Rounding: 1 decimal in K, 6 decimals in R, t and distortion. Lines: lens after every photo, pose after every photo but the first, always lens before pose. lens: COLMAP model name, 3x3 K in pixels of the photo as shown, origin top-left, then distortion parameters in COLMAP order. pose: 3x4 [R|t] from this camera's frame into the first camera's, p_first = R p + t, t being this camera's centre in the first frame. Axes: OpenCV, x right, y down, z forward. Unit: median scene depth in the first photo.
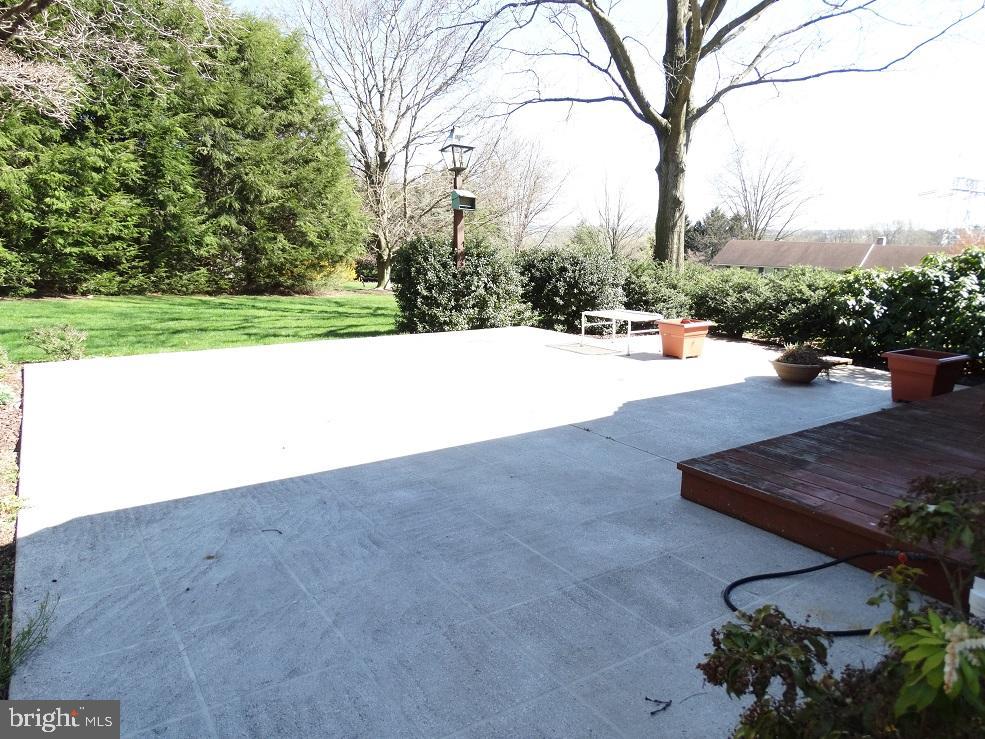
lens RADIAL K [[692.9, 0, 491.2], [0, 692.9, 369.0], [0, 0, 1]] dist [-0.008962, 0.000455]
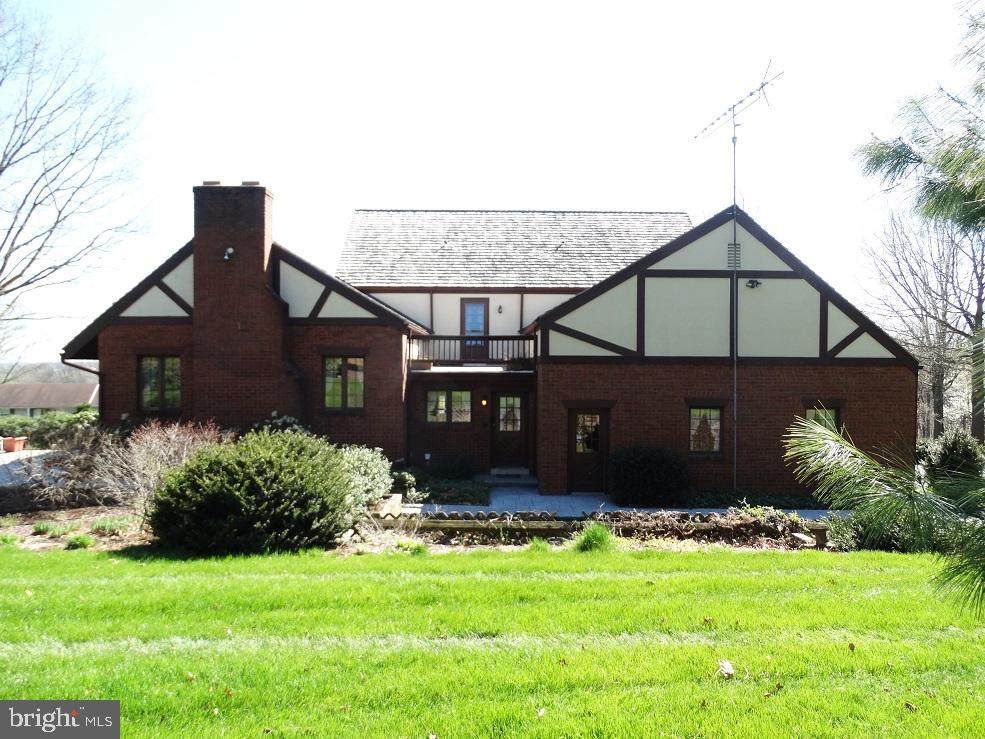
lens RADIAL K [[692.9, 0, 491.2], [0, 692.9, 368.5], [0, 0, 1]] dist [-0.008962, 0.000455]
pose [[0.532197, -0.015516, 0.846479, -0.634217], [0.175066, 0.980240, -0.092100, 0.151138], [-0.828323, 0.197205, 0.524397, -1.259467]]
